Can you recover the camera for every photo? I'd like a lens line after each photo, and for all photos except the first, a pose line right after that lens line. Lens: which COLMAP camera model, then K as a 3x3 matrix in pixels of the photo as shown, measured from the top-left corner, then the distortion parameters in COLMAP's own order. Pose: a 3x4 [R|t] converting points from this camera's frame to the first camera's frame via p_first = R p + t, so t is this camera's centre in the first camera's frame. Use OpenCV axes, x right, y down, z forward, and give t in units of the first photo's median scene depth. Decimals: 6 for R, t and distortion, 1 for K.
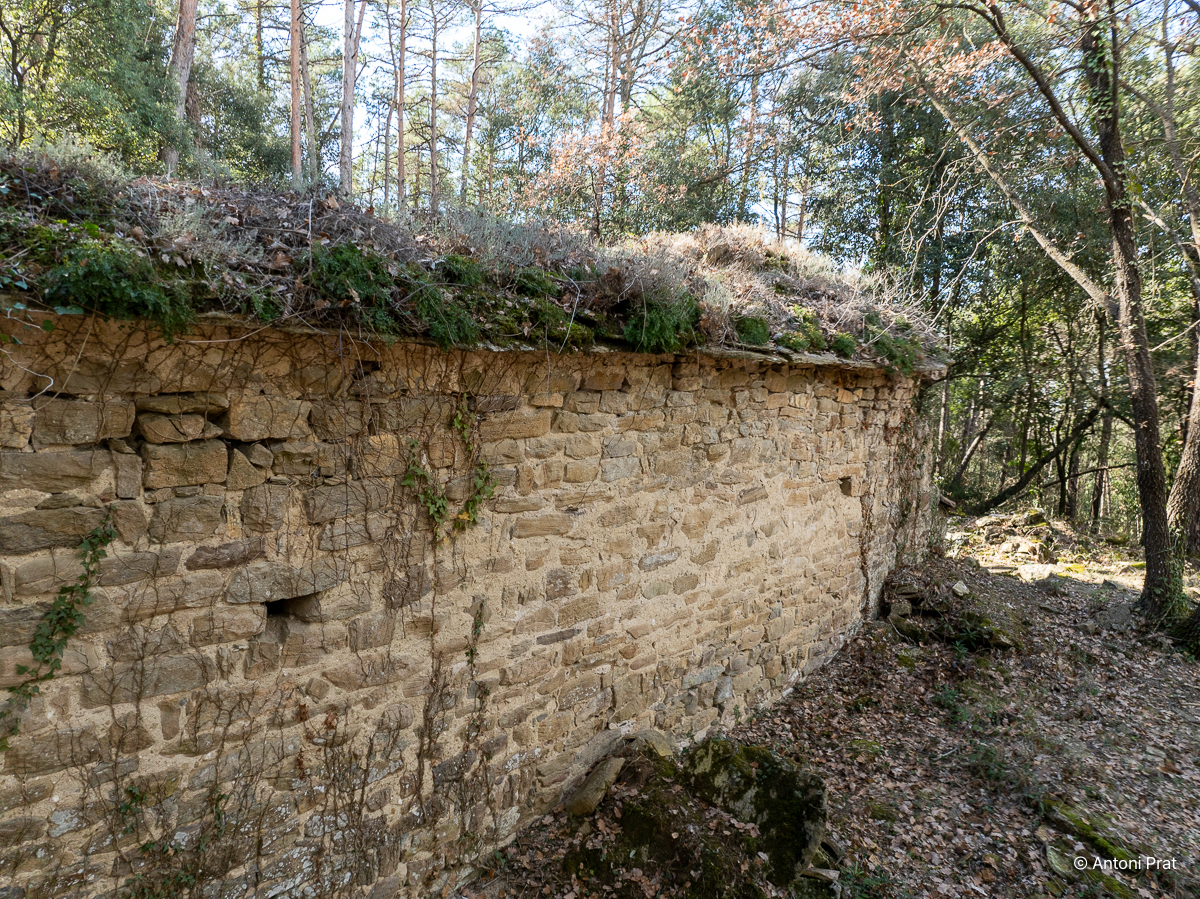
lens RADIAL K [[873.0, 0, 600.0], [0, 873.0, 449.5], [0, 0, 1]] dist [-0.023874, -0.003799]
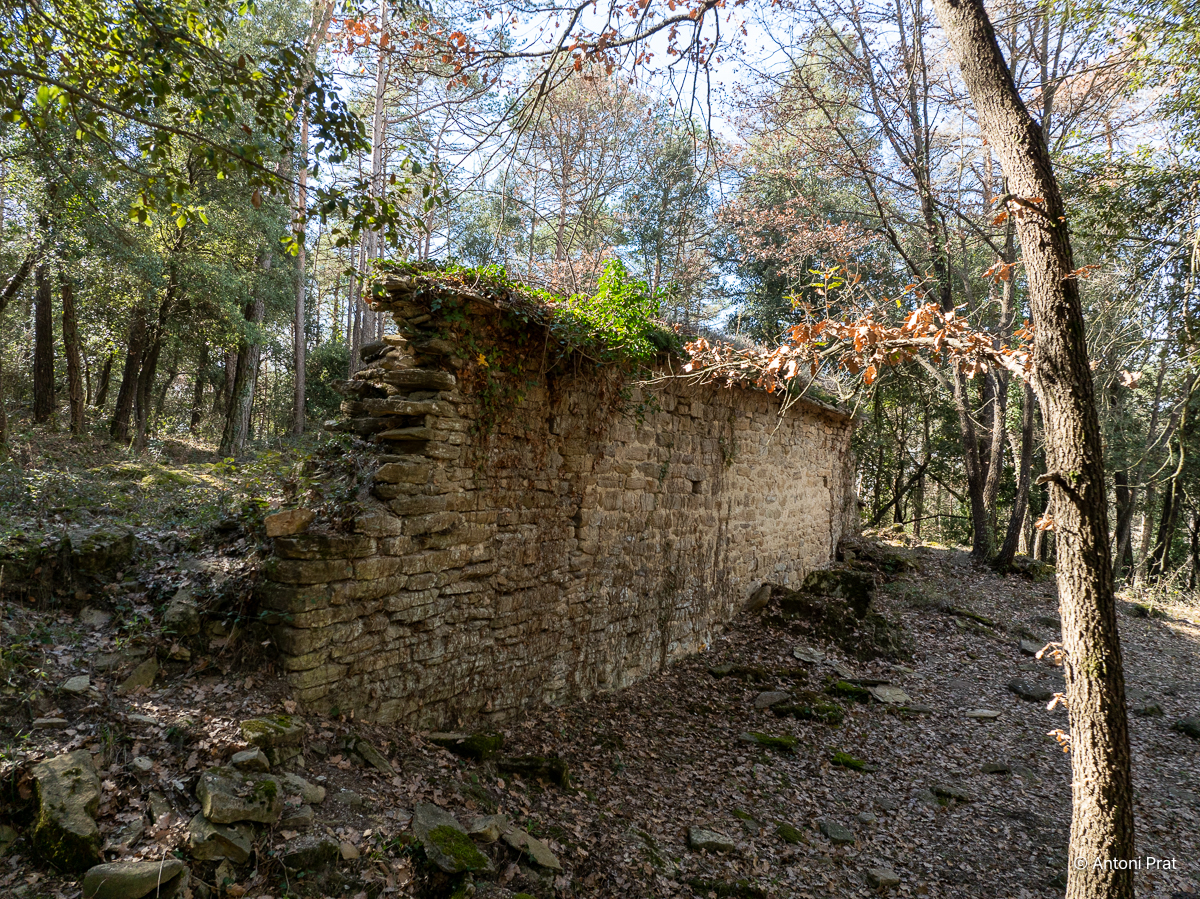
lens RADIAL K [[873.0, 0, 600.0], [0, 873.0, 449.5], [0, 0, 1]] dist [-0.023874, -0.003799]
pose [[0.979693, 0.010422, 0.200233, -0.821405], [0.010933, 0.994386, -0.105252, 0.246857], [-0.200205, 0.105303, 0.974079, -1.031397]]
